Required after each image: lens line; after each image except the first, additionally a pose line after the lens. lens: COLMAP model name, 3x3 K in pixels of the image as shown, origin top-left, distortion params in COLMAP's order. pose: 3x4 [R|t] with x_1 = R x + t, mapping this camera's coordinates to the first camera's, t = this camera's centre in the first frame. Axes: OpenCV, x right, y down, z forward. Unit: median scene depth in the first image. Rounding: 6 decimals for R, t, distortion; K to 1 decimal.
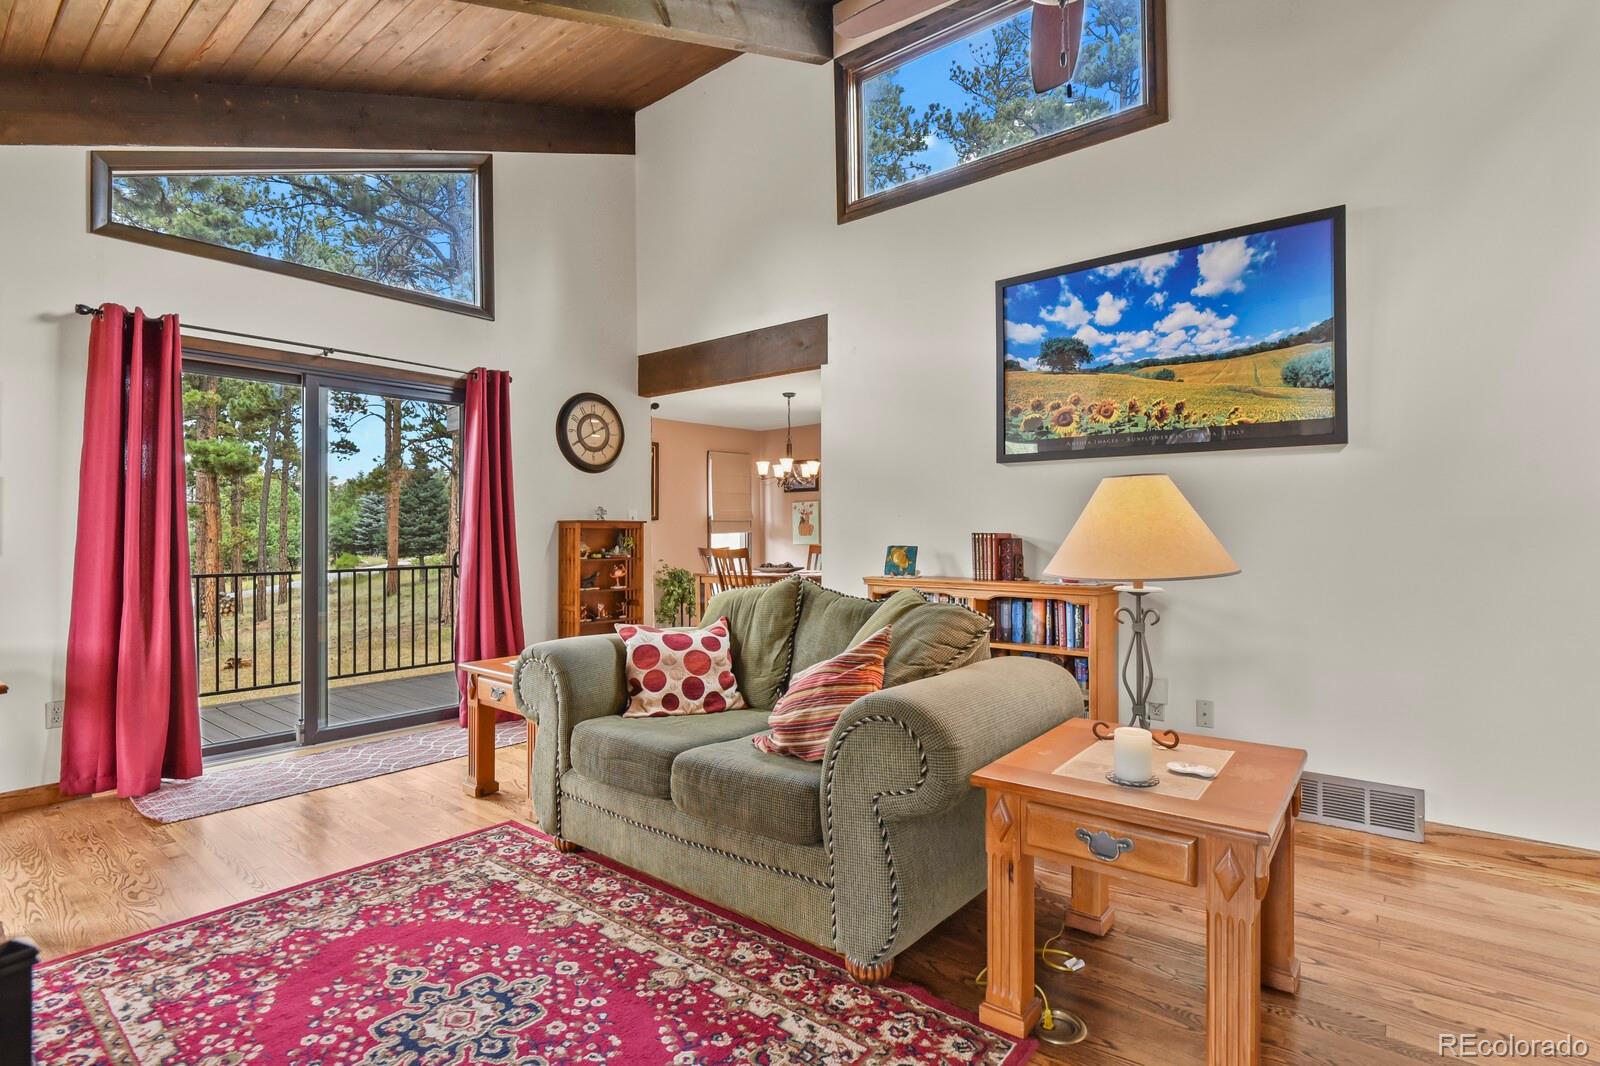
lens RADIAL K [[782.4, 0, 811.3], [0, 782.4, 532.2], [0, 0, 1]] dist [-0.003766, -0.004222]
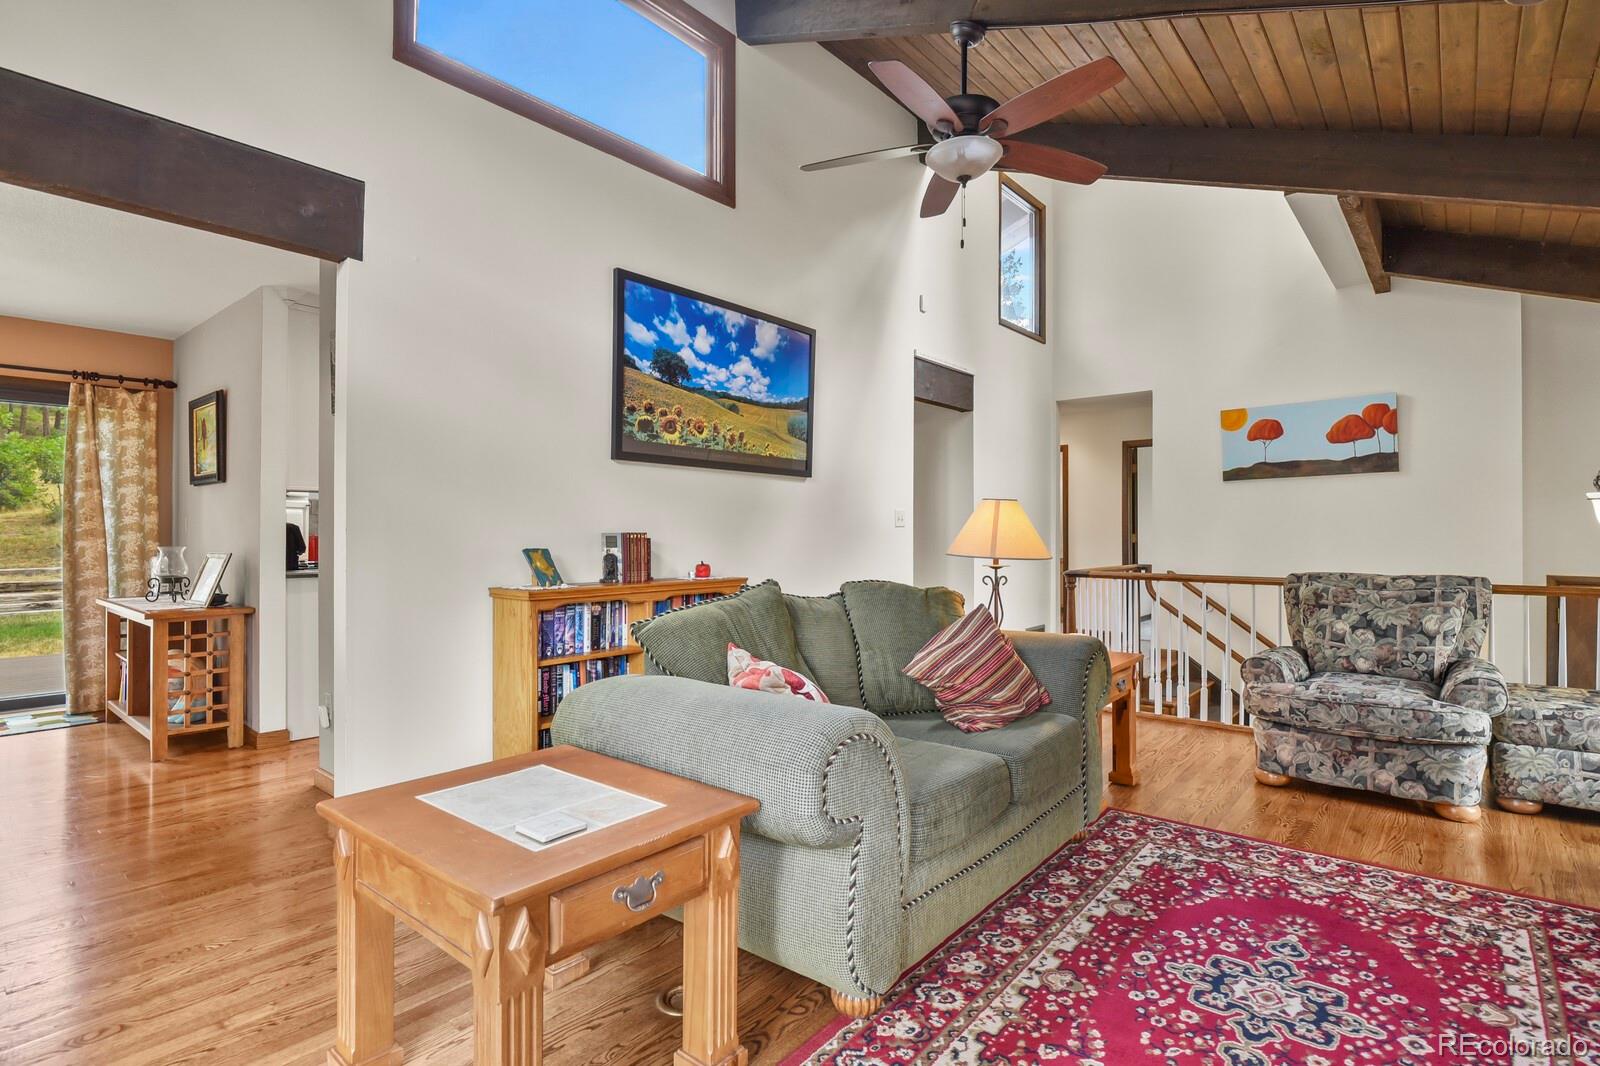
lens RADIAL K [[782.4, 0, 815.3], [0, 782.4, 528.5], [0, 0, 1]] dist [-0.003766, -0.004222]
pose [[0.006223, 0.010063, 0.999930, -0.850449], [0.001271, 0.999948, -0.010071, 0.006482], [-0.999980, 0.001334, 0.006209, 0.905224]]
